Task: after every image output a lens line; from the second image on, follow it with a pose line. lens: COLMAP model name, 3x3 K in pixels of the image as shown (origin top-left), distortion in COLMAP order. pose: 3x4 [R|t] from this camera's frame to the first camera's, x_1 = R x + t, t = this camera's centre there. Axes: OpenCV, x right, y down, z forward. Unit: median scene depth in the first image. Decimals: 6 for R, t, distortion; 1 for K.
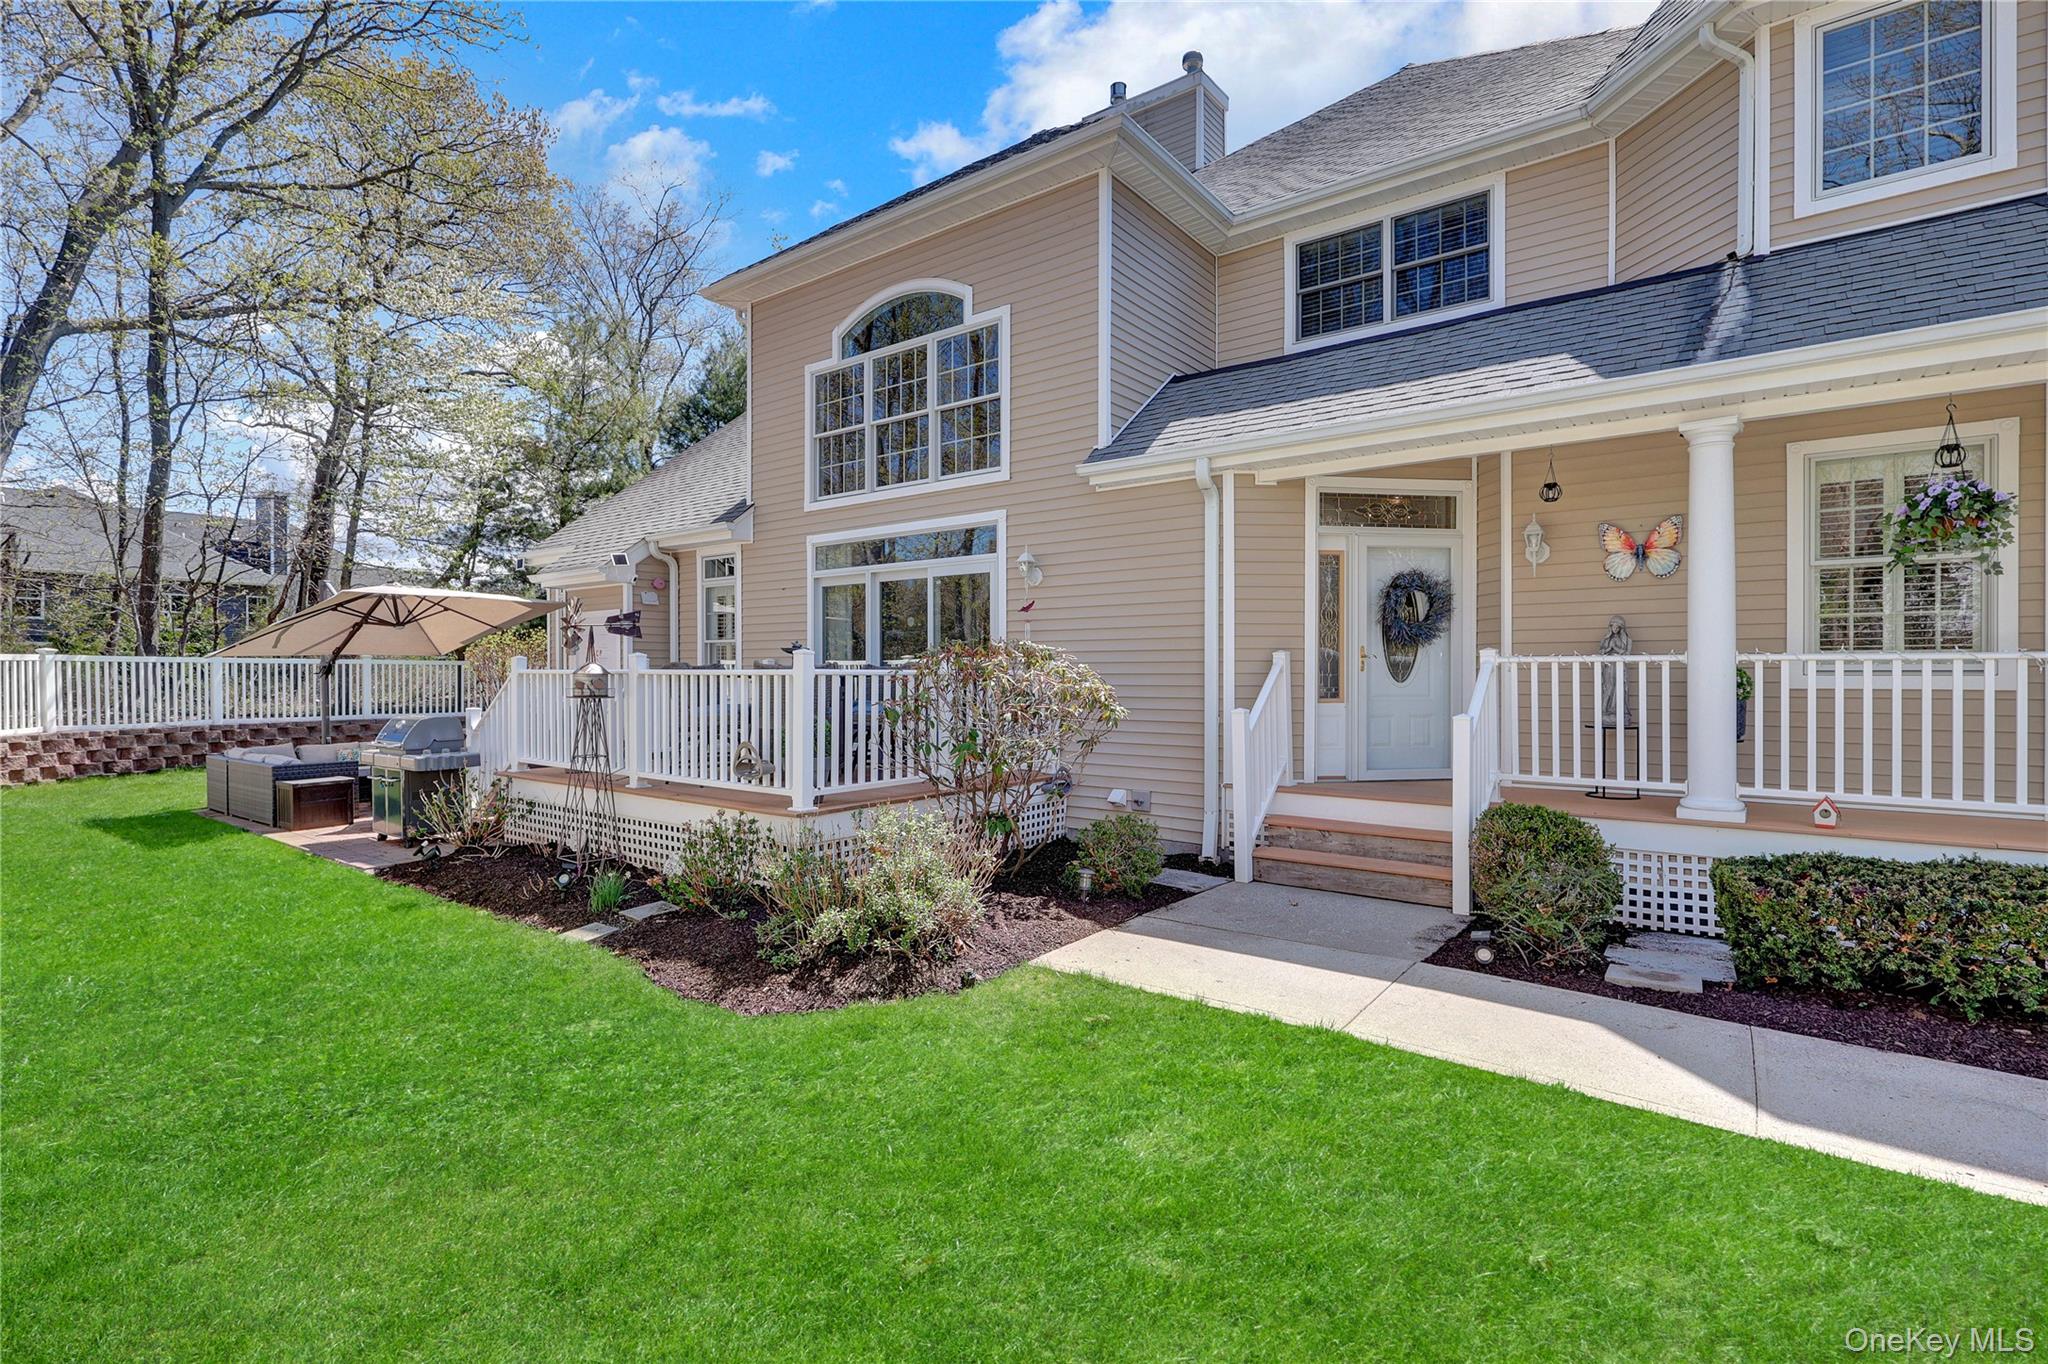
lens RADIAL K [[956.2, 0, 1034.4], [0, 956.2, 680.8], [0, 0, 1]] dist [-0.000278, 0.002569]
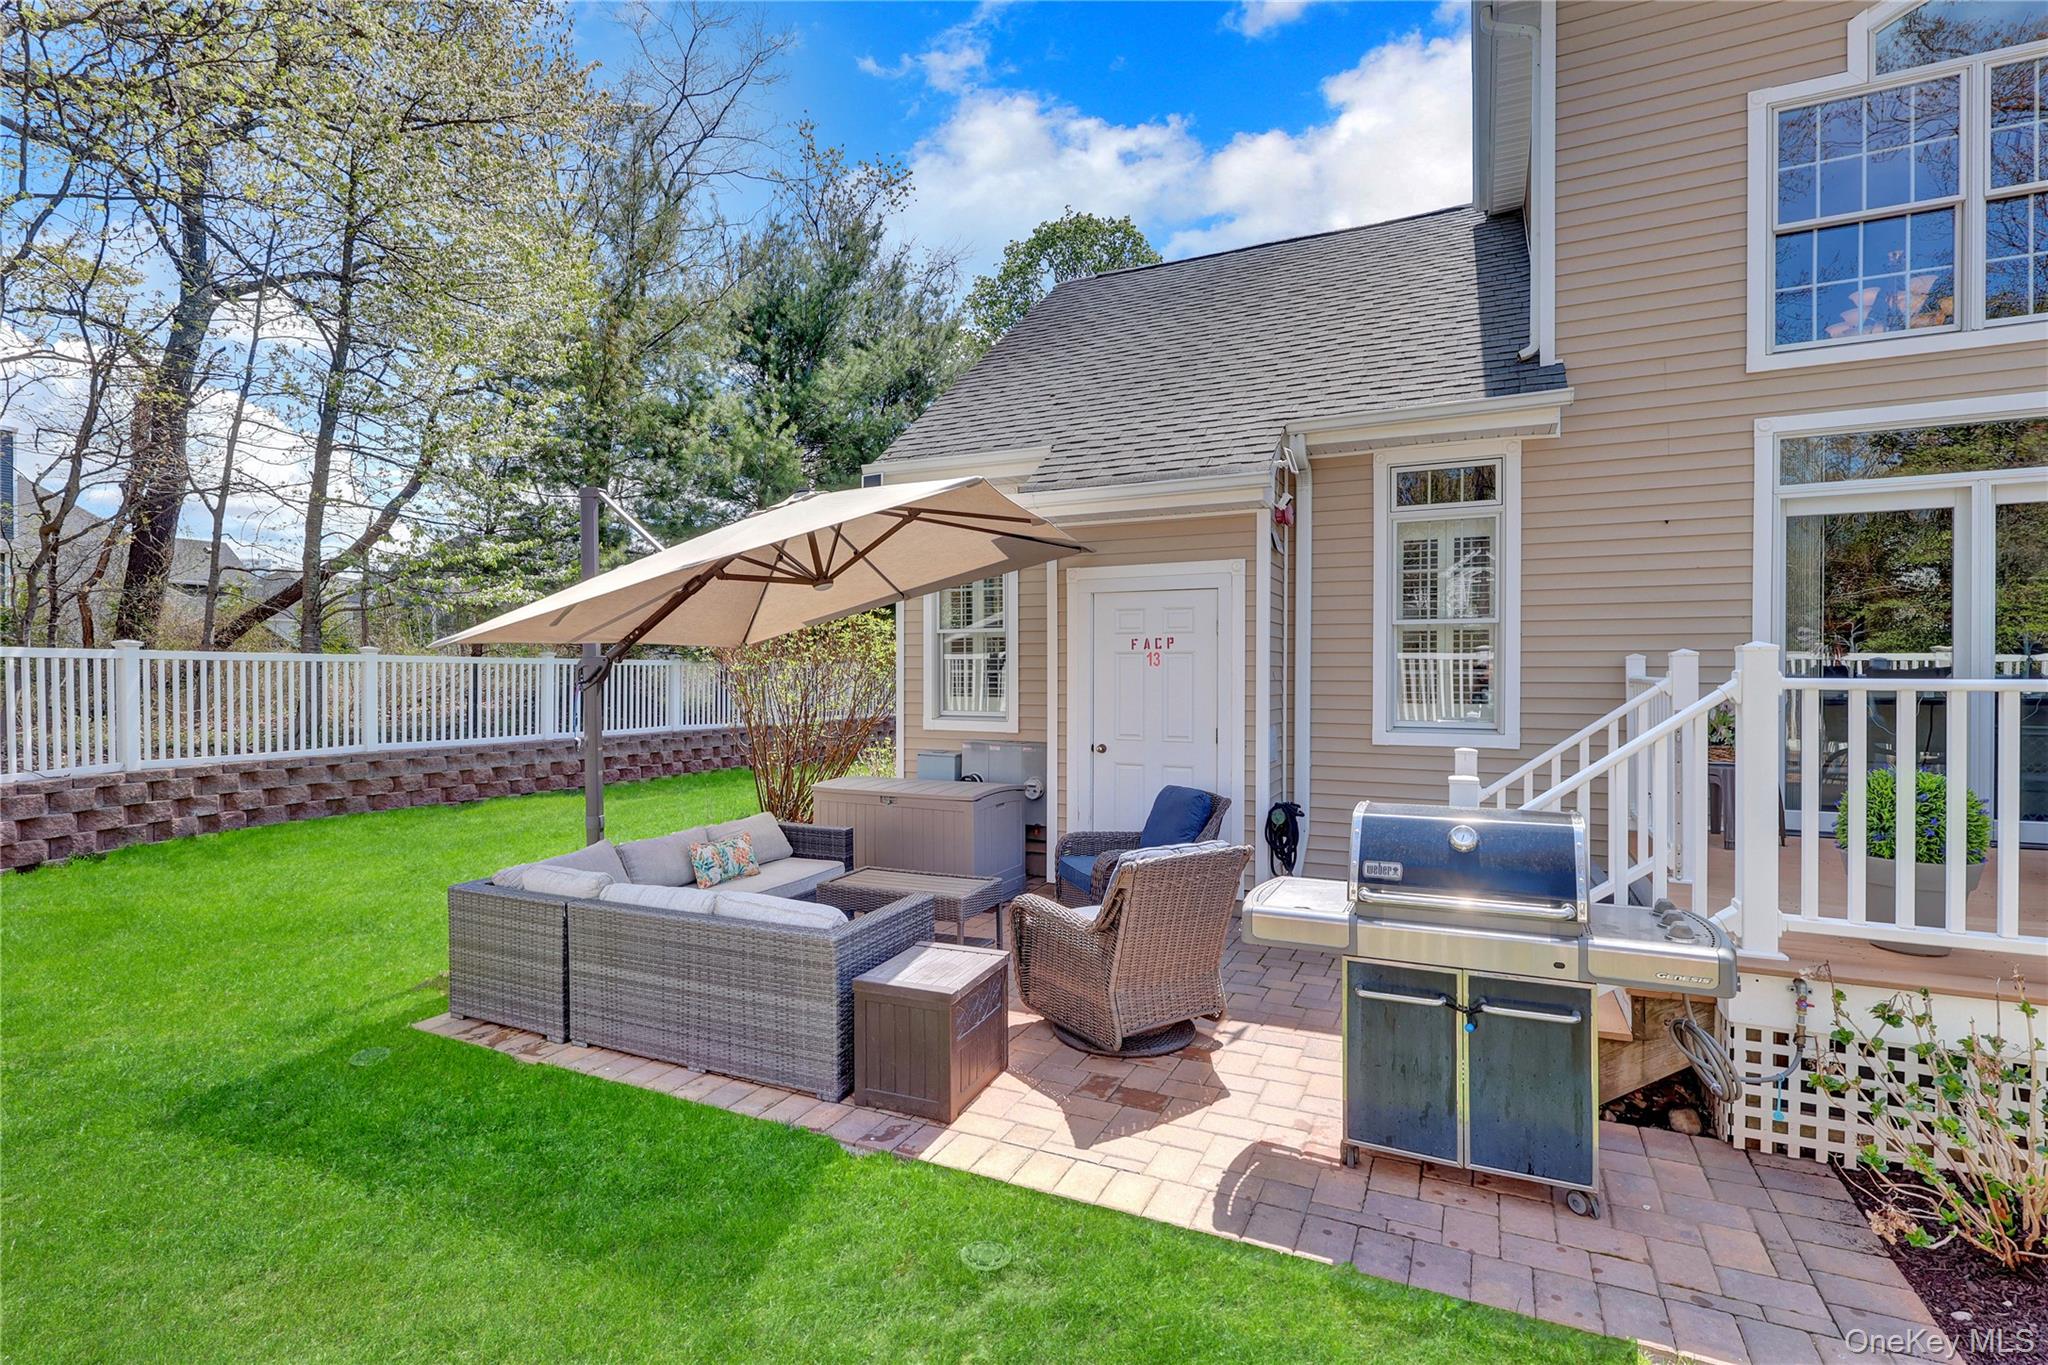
lens RADIAL K [[956.2, 0, 1011.4], [0, 956.2, 688.3], [0, 0, 1]] dist [-0.000278, 0.002569]
pose [[0.978789, 0.001071, 0.204869, -0.504363], [-0.001524, 0.999997, 0.002051, -0.002980], [-0.204866, -0.002319, 0.978787, 0.386621]]
